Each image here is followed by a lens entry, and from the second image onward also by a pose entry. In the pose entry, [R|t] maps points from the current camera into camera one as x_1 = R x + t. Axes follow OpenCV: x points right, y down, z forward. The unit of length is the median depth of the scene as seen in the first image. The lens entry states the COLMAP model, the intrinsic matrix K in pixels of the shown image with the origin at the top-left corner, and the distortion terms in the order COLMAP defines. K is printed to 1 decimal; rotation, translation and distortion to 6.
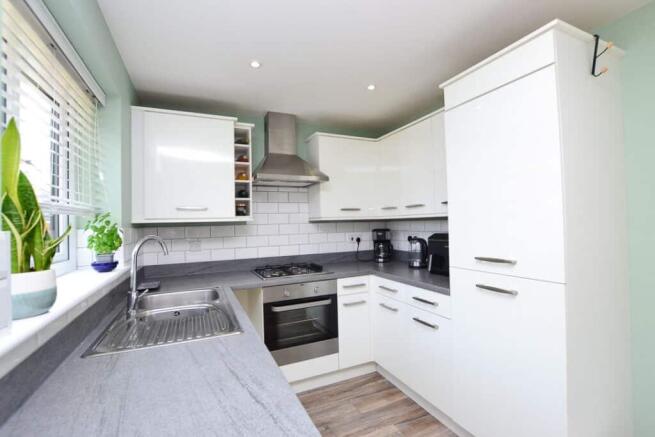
lens RADIAL K [[290.4, 0, 323.1], [0, 290.4, 218.2], [0, 0, 1]] dist [-0.026740, 0.000160]
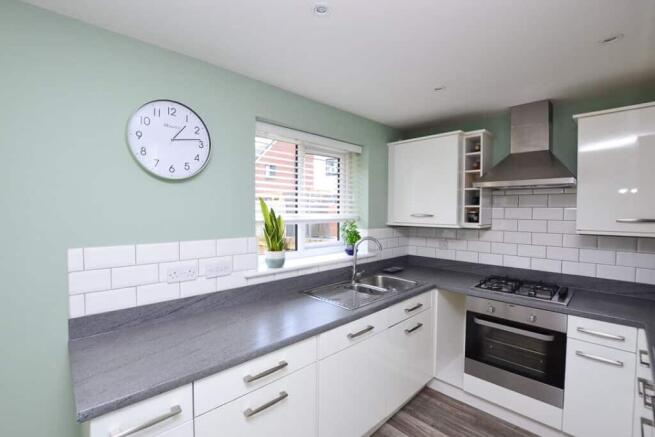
lens RADIAL K [[290.4, 0, 323.1], [0, 290.4, 218.2], [0, 0, 1]] dist [-0.026740, 0.000160]
pose [[0.331421, 0.047912, -0.942266, 0.518473], [0.004567, 0.998617, 0.052384, -0.081026], [0.943472, -0.021665, 0.330744, 0.165812]]
